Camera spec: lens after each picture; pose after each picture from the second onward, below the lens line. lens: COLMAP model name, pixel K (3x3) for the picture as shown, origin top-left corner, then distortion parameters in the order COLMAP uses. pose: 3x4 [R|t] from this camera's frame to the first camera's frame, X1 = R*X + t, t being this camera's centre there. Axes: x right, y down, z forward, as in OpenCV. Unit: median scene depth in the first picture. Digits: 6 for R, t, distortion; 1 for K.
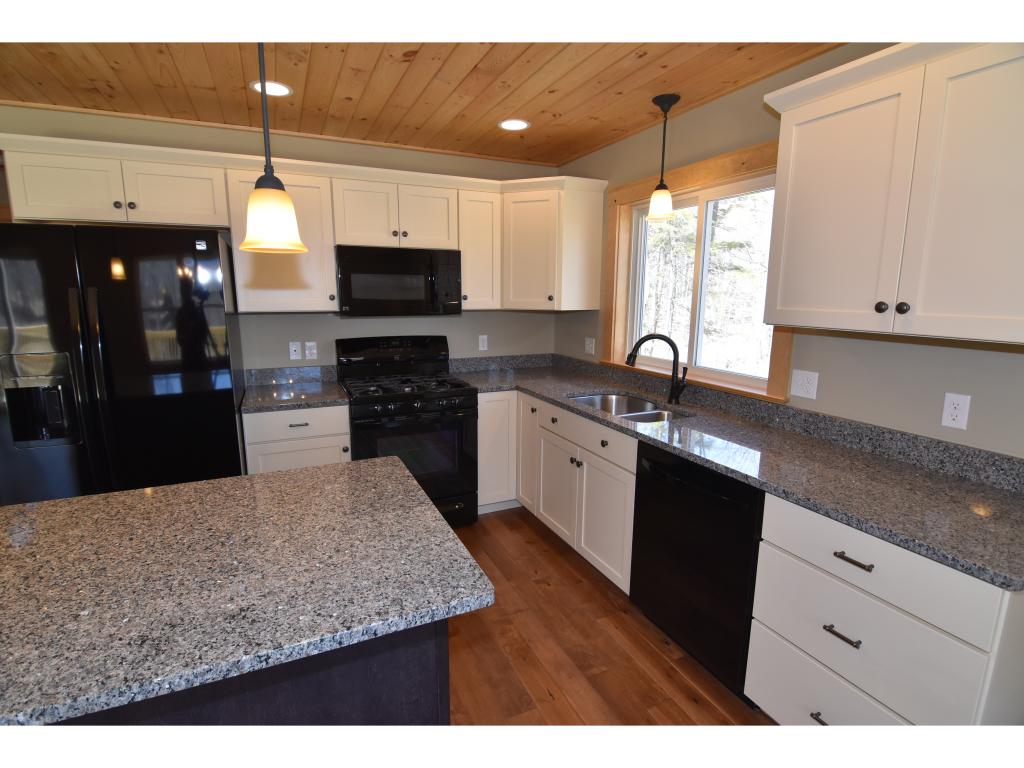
lens RADIAL K [[495.0, 0, 509.1], [0, 495.0, 382.4], [0, 0, 1]] dist [-0.010537, -0.007881]
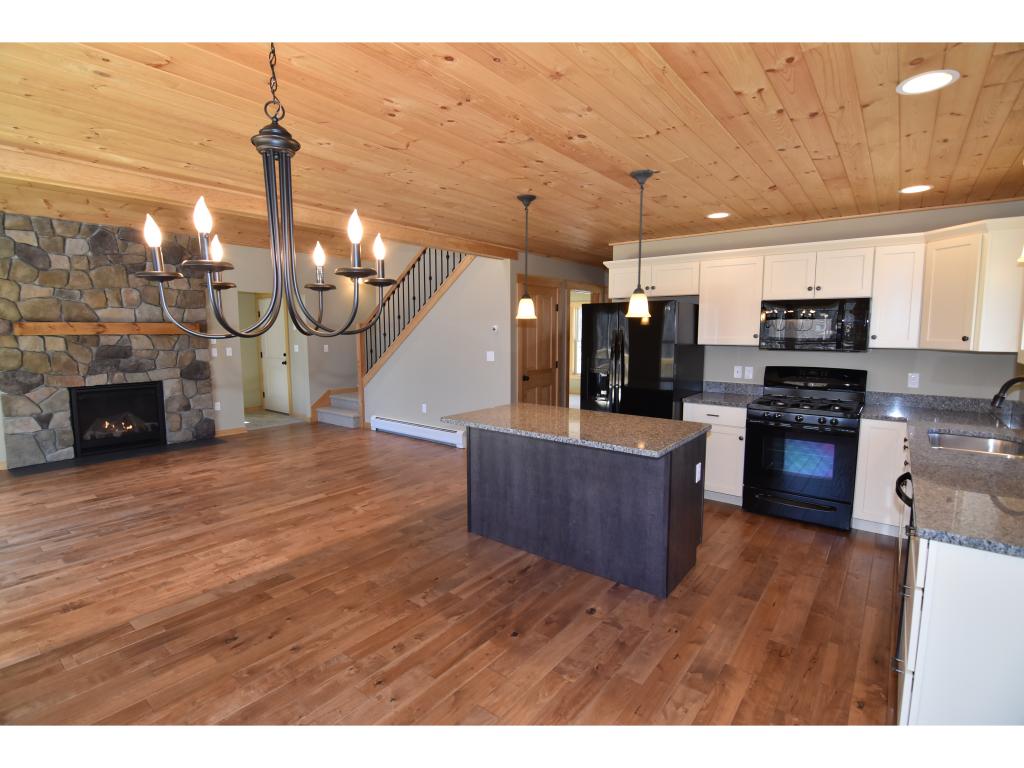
lens RADIAL K [[495.0, 0, 506.4], [0, 495.0, 382.3], [0, 0, 1]] dist [-0.010537, -0.007881]
pose [[0.445698, 0.089215, -0.890726, 0.636623], [-0.158254, 0.987202, 0.019691, 0.051810], [0.881084, 0.132184, 0.454113, -0.297951]]
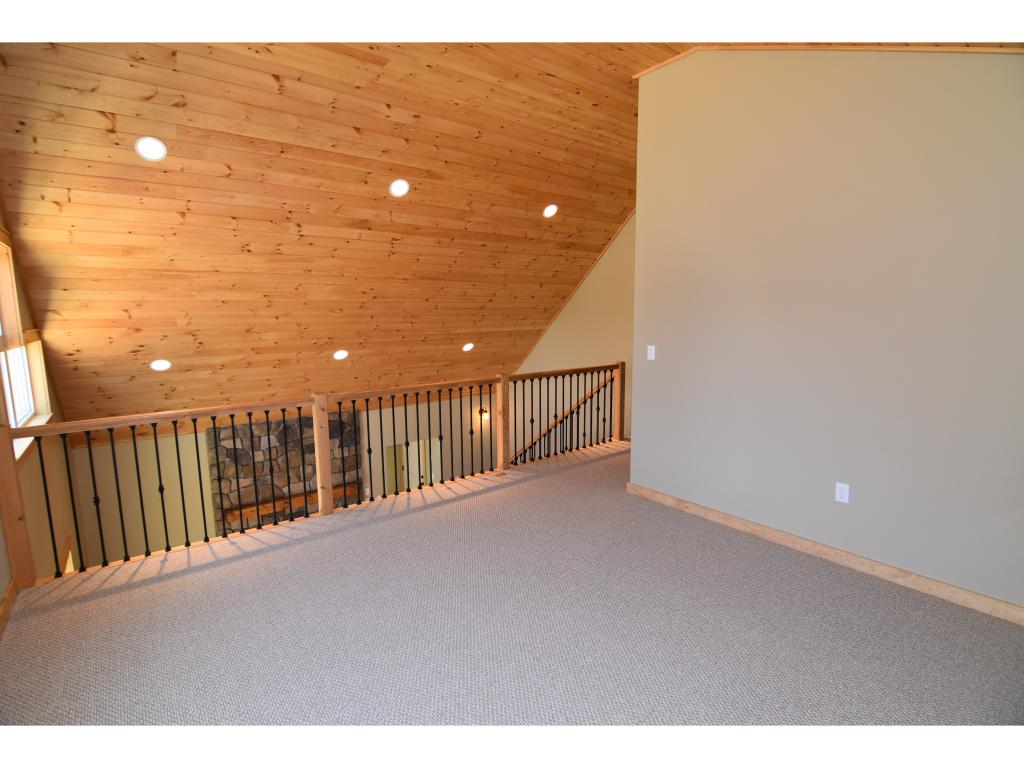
lens RADIAL K [[495.0, 0, 509.7], [0, 495.0, 385.8], [0, 0, 1]] dist [-0.010537, -0.007881]
pose [[0.226690, 0.127183, -0.965627, 0.711357], [-0.166179, 0.981951, 0.090321, -0.888251], [0.959685, 0.139992, 0.243734, -0.482765]]
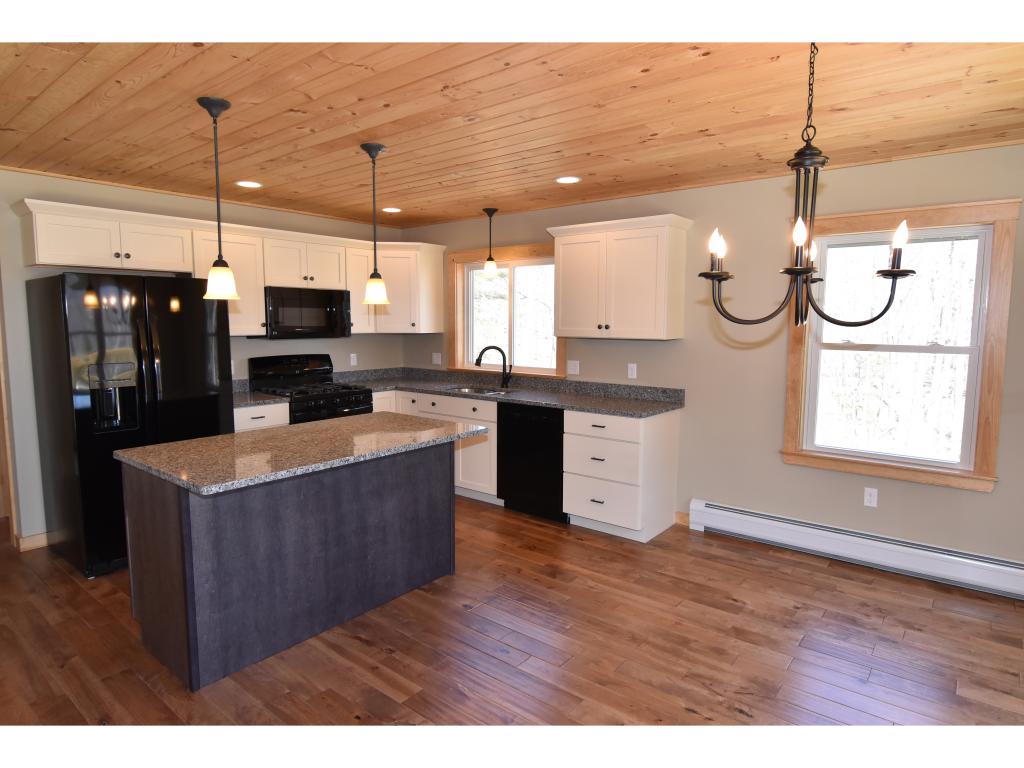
lens RADIAL K [[597.3, 0, 511.6], [0, 597.3, 383.2], [0, 0, 1]] dist [-0.006290, -0.007776]
pose [[0.896195, -0.048024, 0.441053, -0.486146], [0.079955, 0.995330, -0.054087, 0.127717], [-0.436396, 0.083737, 0.895850, -0.734502]]
